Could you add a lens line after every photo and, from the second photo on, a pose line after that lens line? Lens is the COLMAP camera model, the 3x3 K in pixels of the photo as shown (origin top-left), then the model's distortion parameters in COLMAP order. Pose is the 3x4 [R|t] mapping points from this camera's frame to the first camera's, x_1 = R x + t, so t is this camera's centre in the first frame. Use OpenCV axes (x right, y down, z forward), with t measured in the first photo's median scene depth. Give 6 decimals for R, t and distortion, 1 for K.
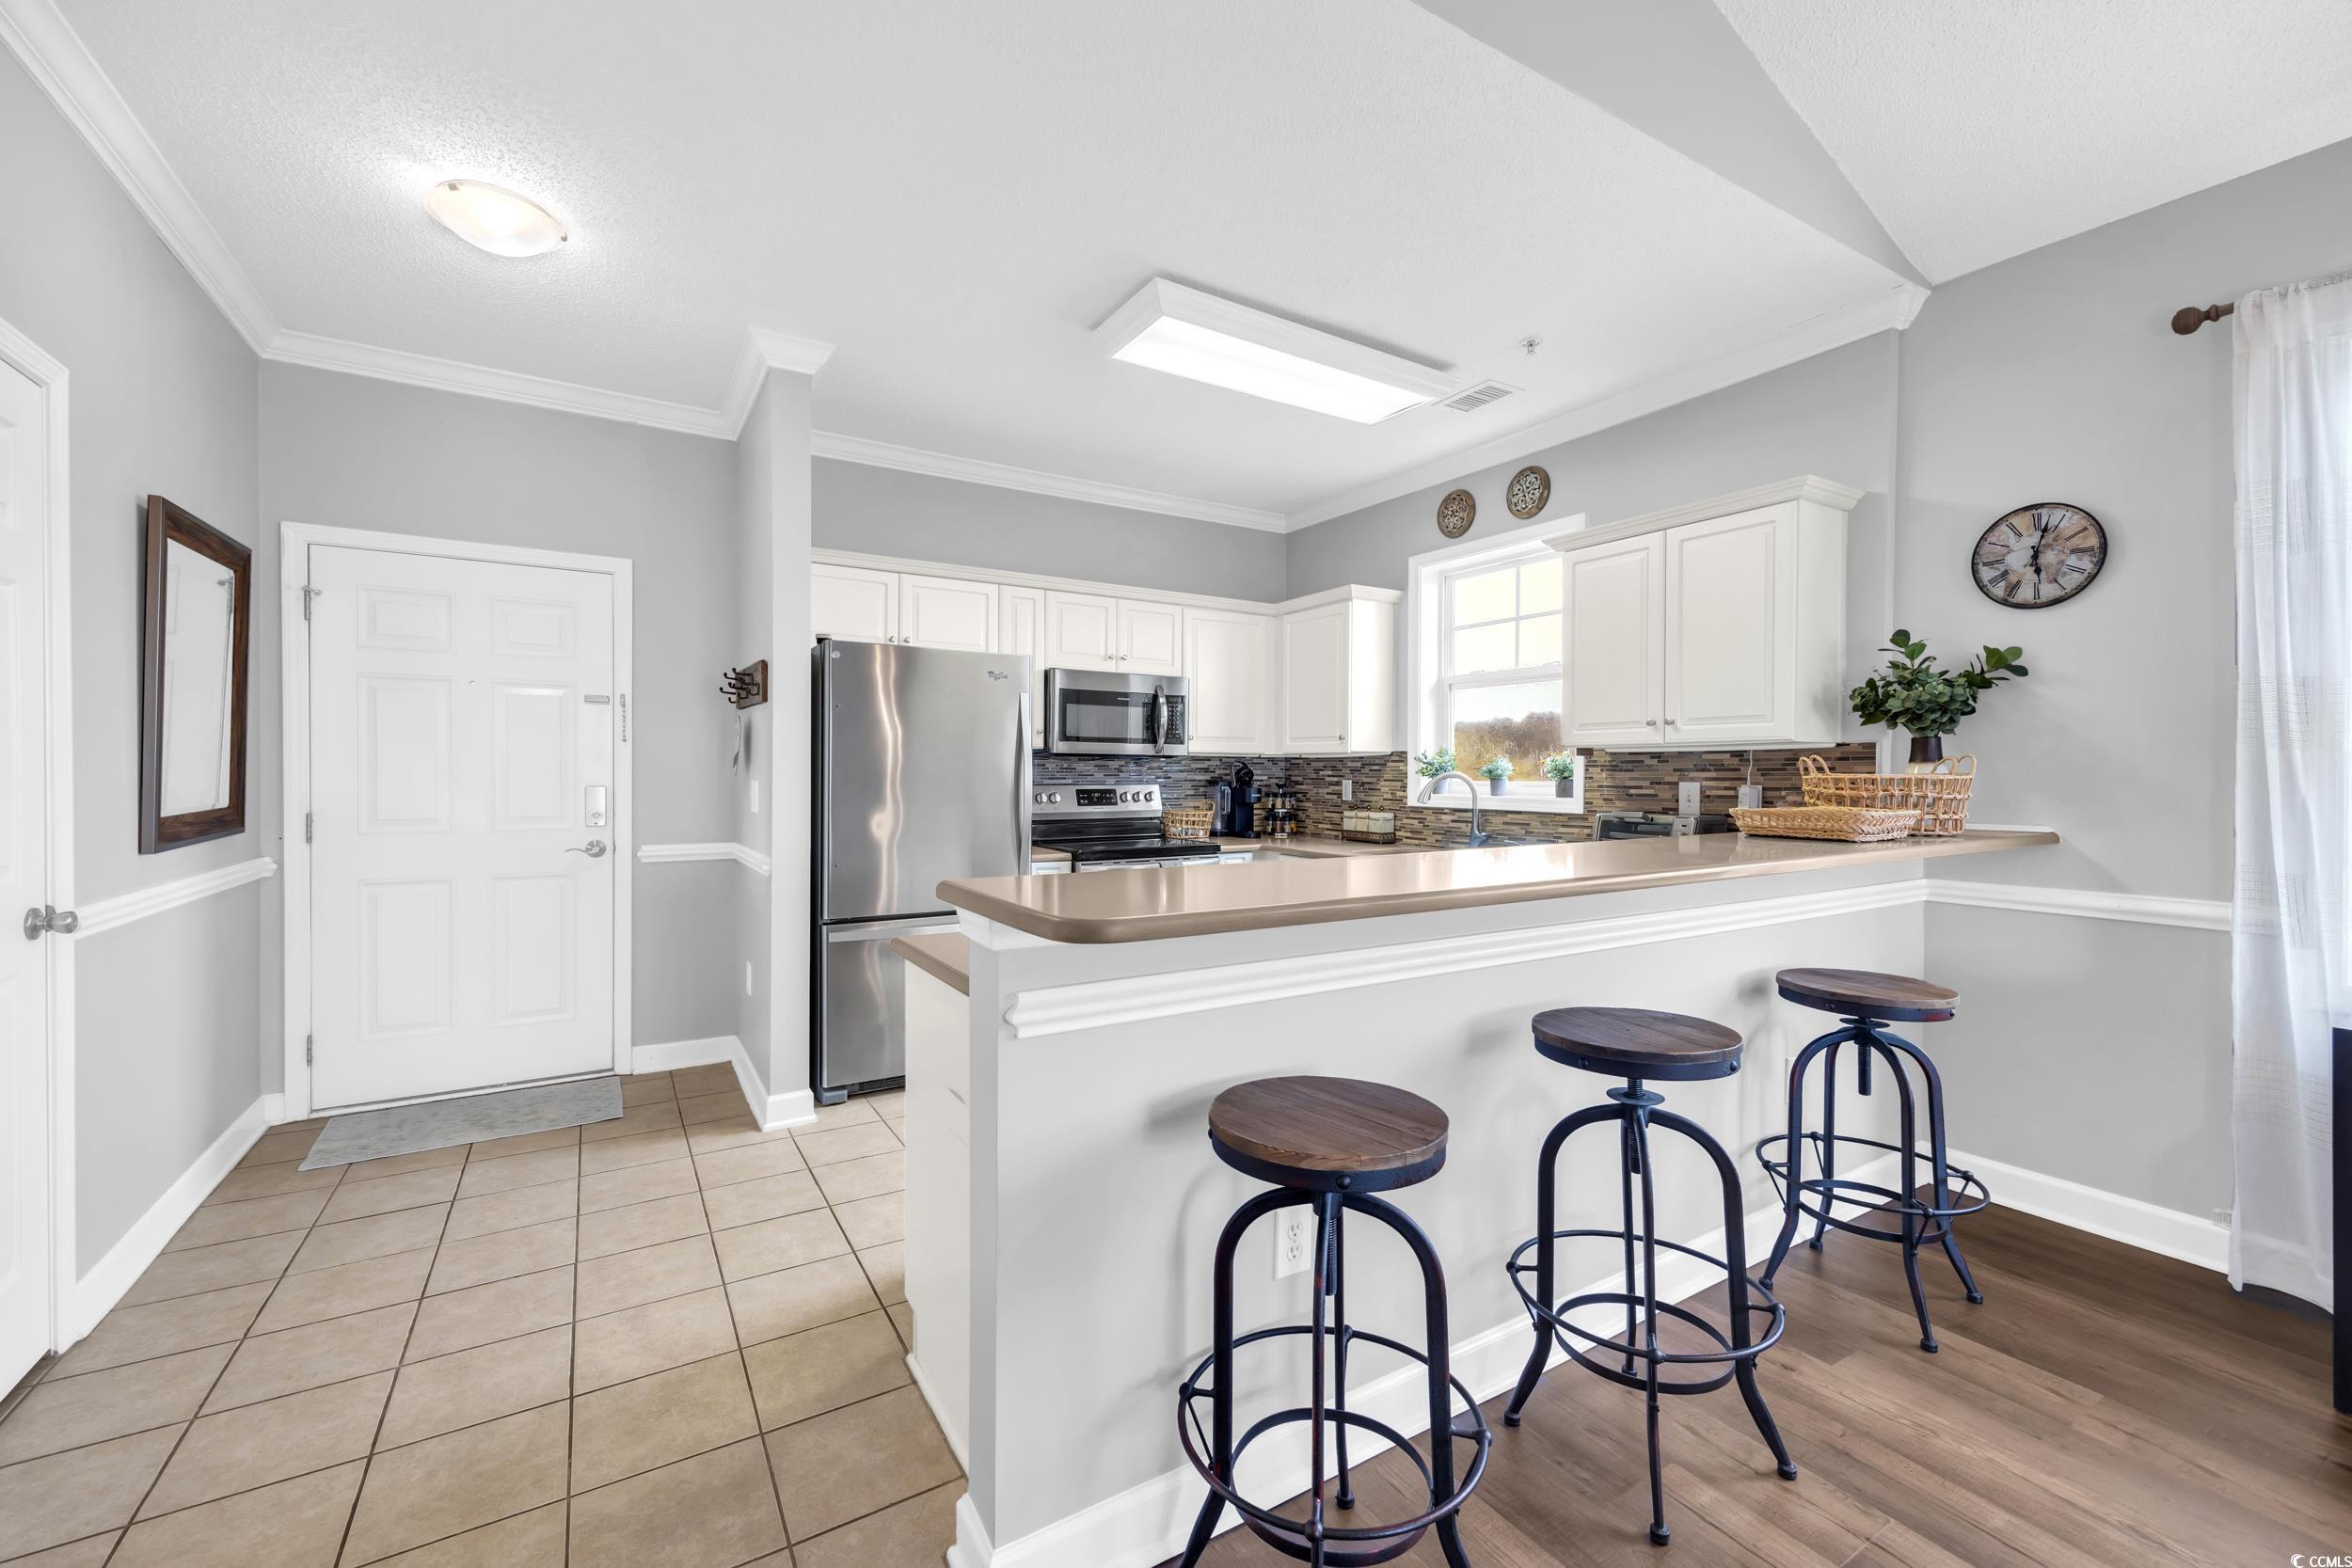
lens RADIAL K [[961.2, 0, 1182.2], [0, 961.2, 782.9], [0, 0, 1]] dist [0.013483, -0.000095]
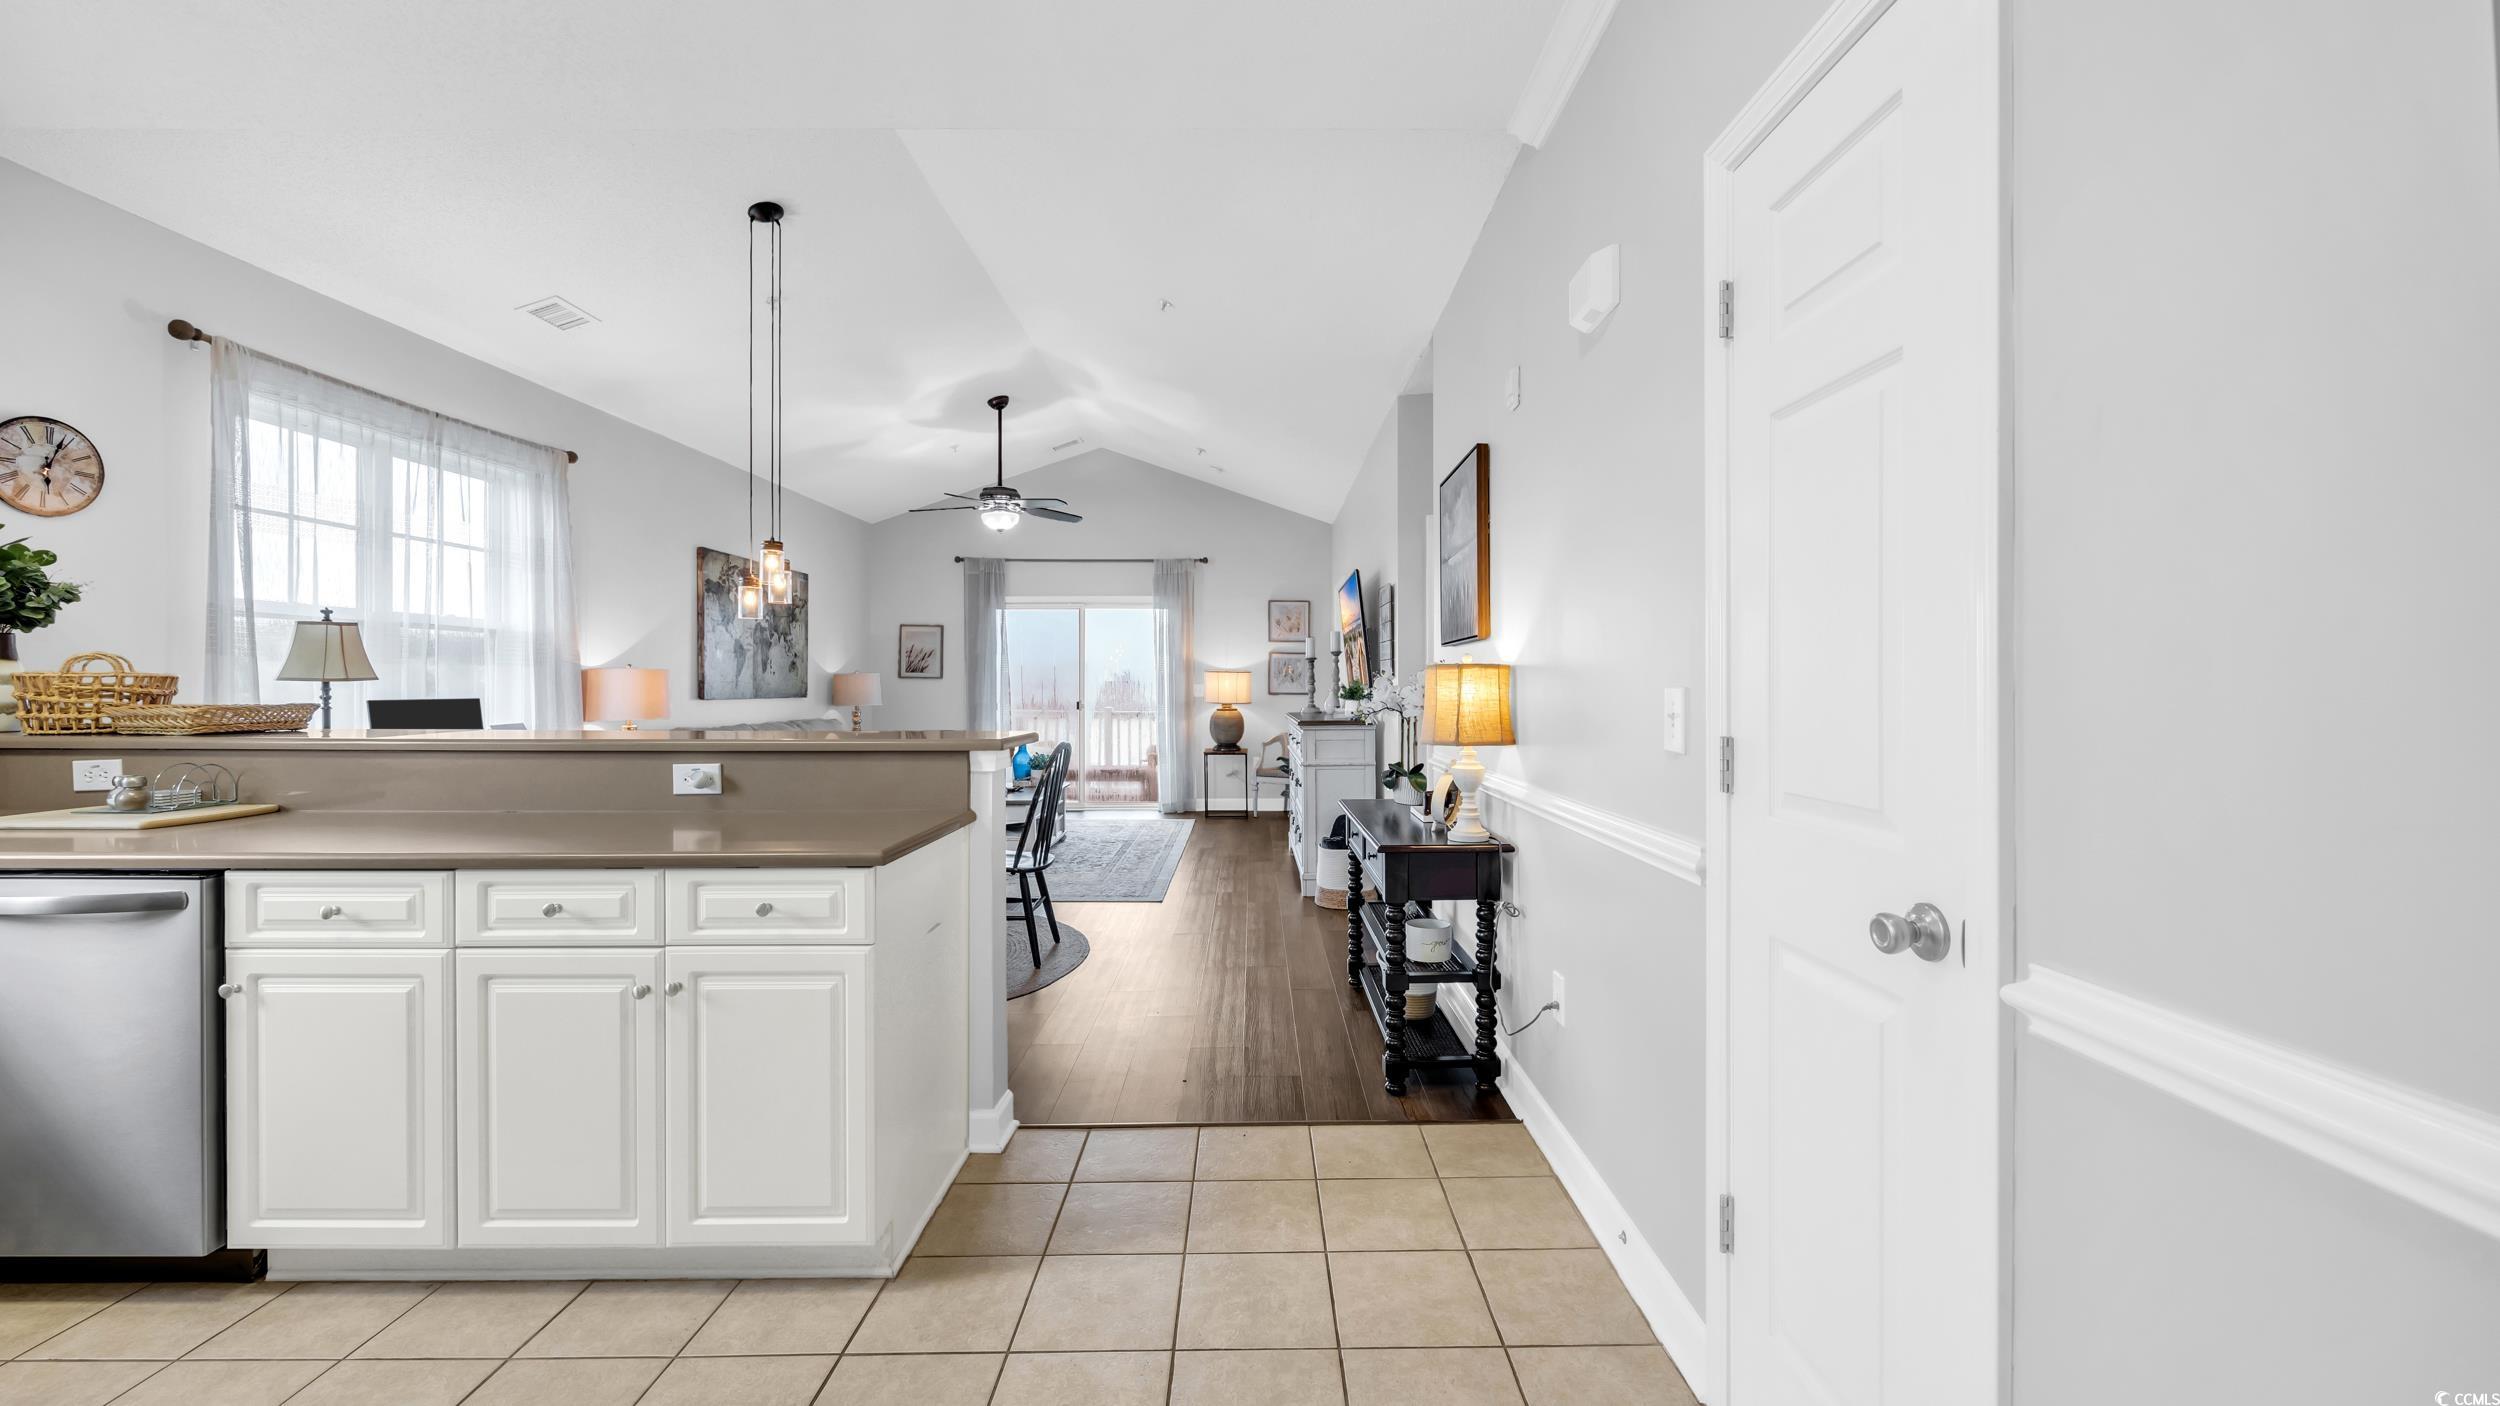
lens RADIAL K [[960.0, 0, 1254.0], [0, 960.0, 684.2], [0, 0, 1]] dist [-0.004574, 0.000069]
pose [[-0.850458, -0.002160, 0.526038, -0.458947], [0.002469, 0.999964, 0.008097, -0.001184], [-0.526037, 0.008185, -0.850422, 0.696090]]
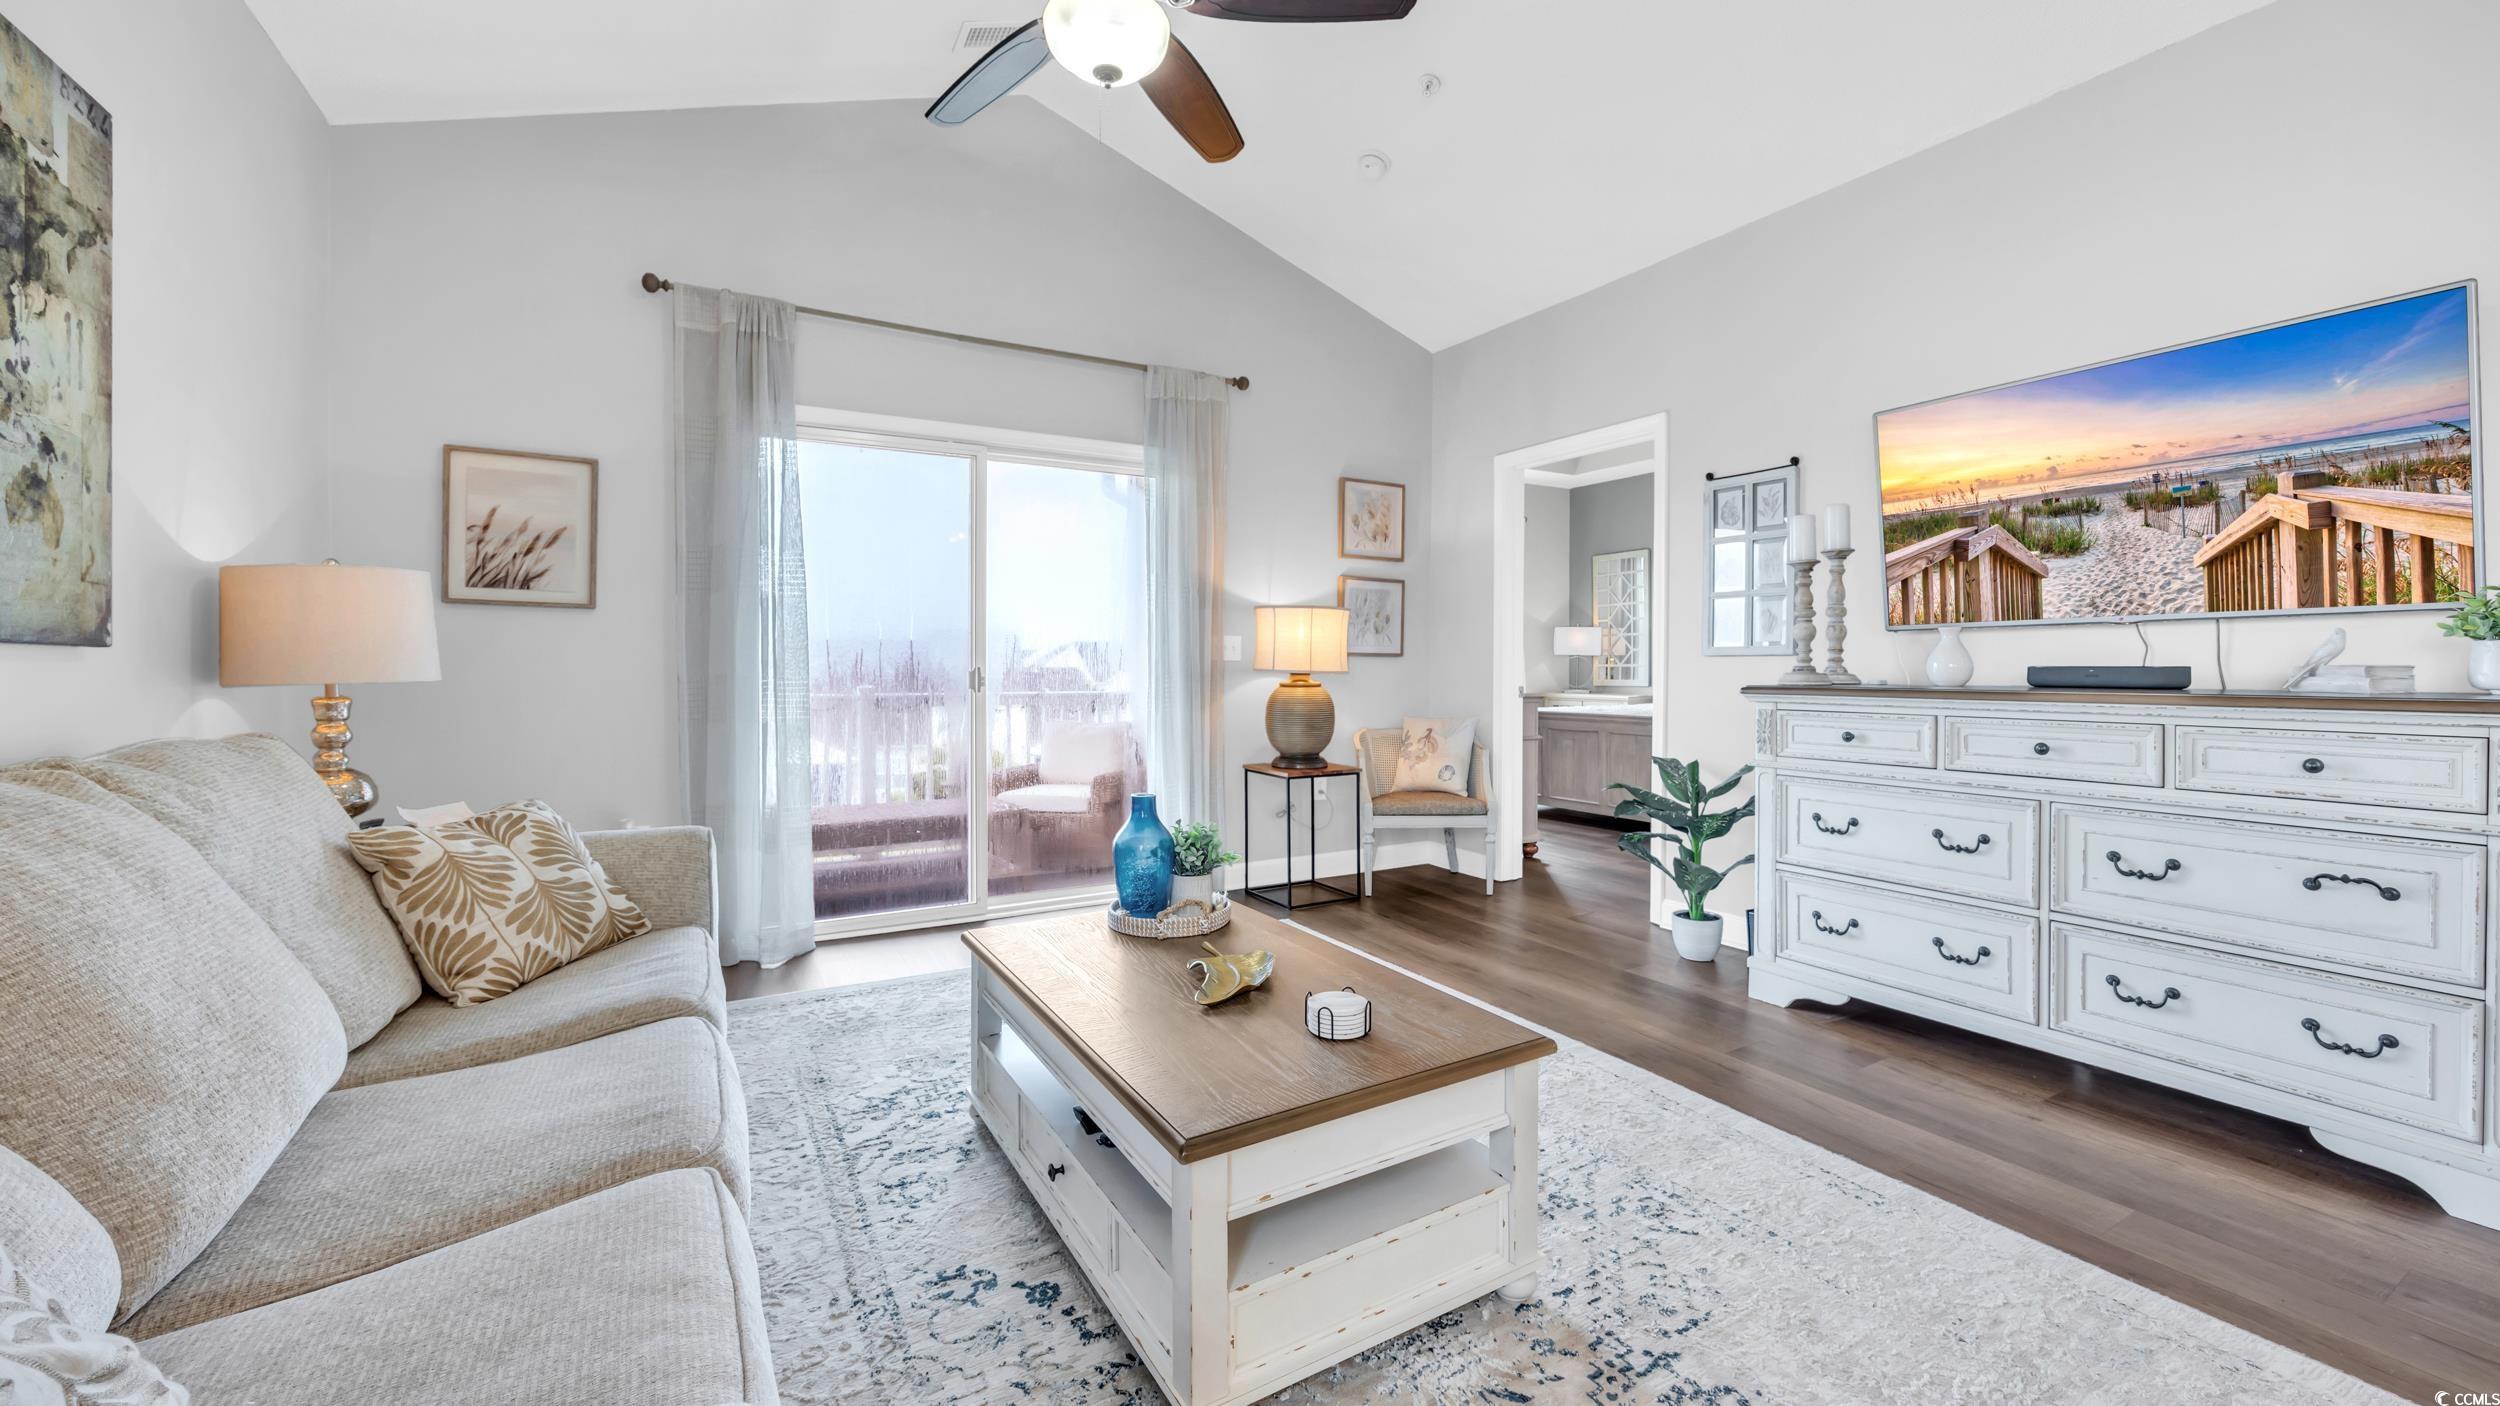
lens RADIAL K [[970.3, 0, 1258.0], [0, 970.3, 672.2], [0, 0, 1]] dist [-0.002148, 0.000144]
pose [[-0.999402, -0.001506, 0.034560, 0.594493], [-0.000965, 0.999877, 0.015669, 0.036892], [-0.034579, 0.015627, -0.999280, 0.066060]]
